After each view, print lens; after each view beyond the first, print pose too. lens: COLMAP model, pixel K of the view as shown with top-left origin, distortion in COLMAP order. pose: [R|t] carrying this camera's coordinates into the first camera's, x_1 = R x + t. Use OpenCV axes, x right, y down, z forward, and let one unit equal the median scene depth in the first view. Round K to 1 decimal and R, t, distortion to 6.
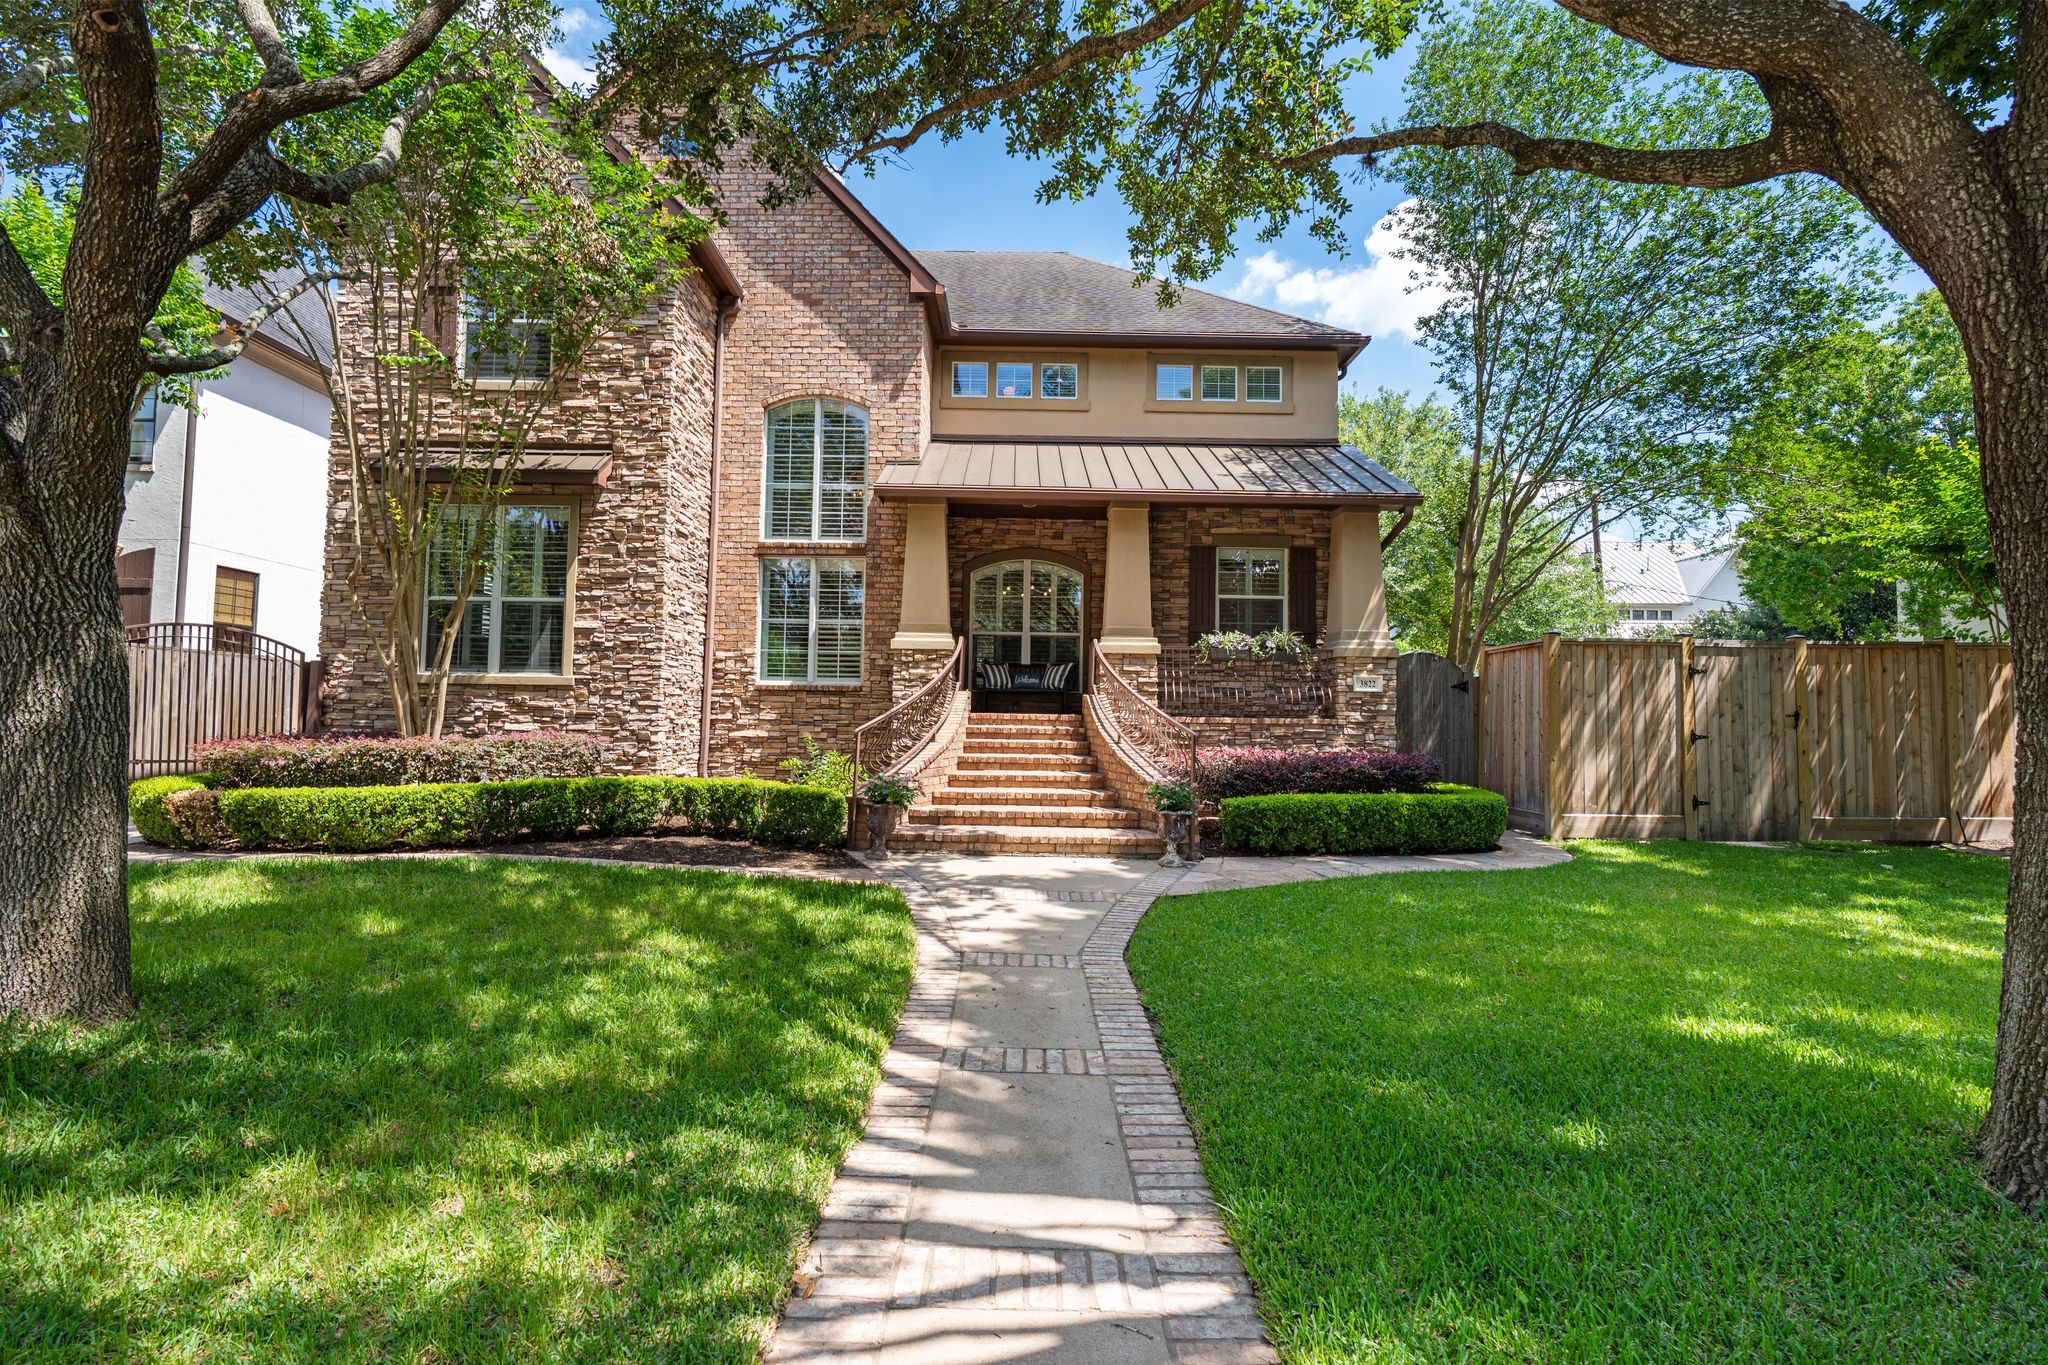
lens RADIAL K [[913.4, 0, 1023.5], [0, 913.4, 681.6], [0, 0, 1]] dist [0.000191, -0.000083]
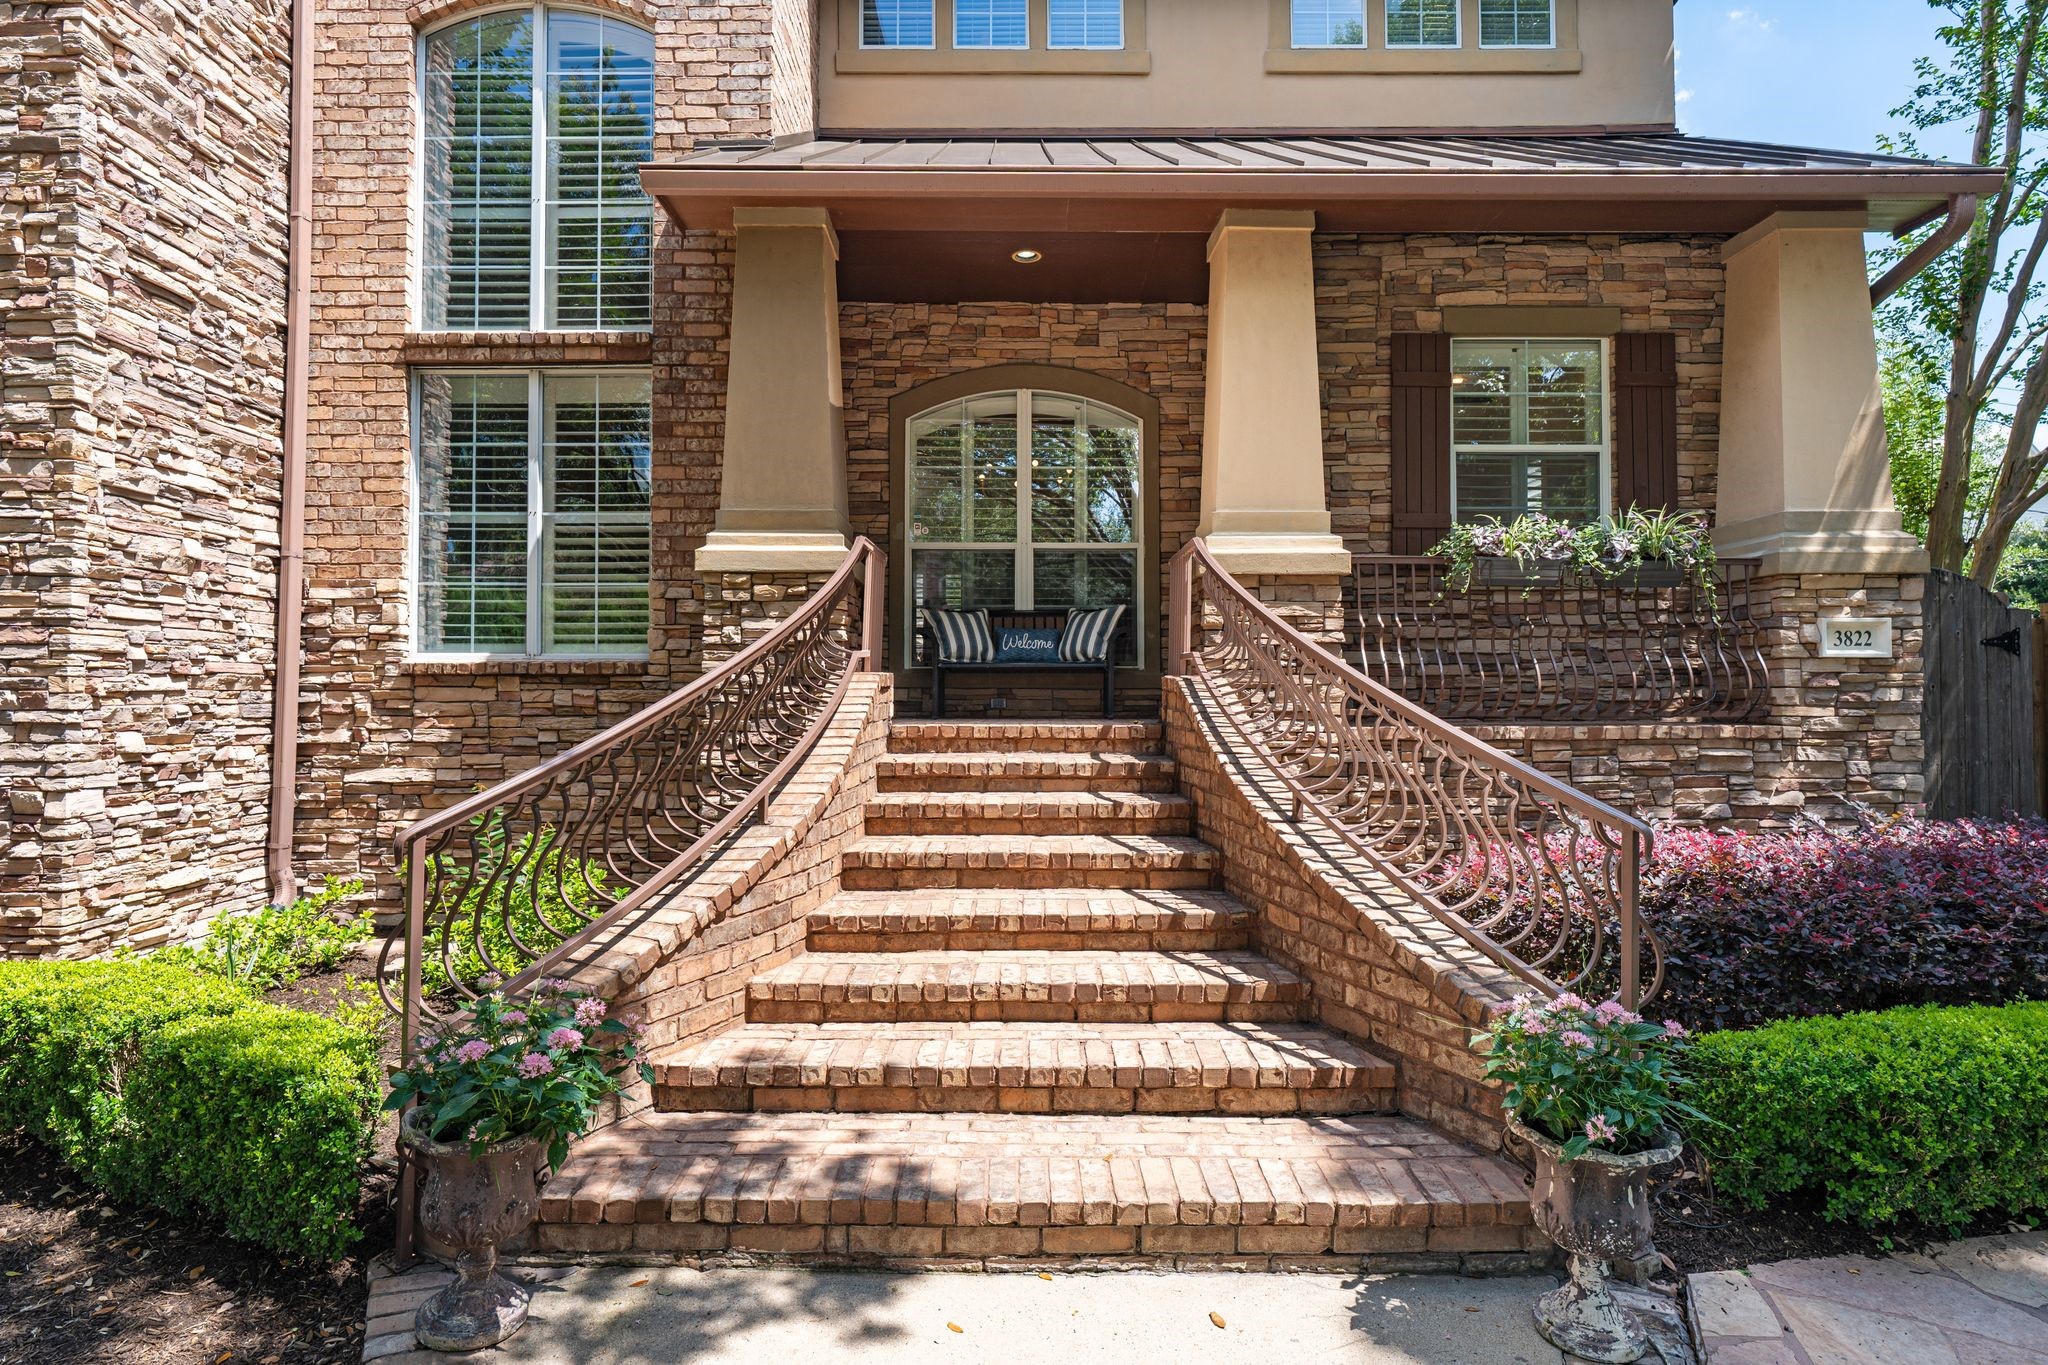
lens RADIAL K [[913.4, 0, 1029.4], [0, 913.4, 671.7], [0, 0, 1]] dist [0.000191, -0.000083]
pose [[0.999863, -0.015733, 0.005192, 0.002168], [0.015589, 0.999522, 0.026699, 0.000604], [-0.005609, -0.026614, 0.999630, 0.586562]]
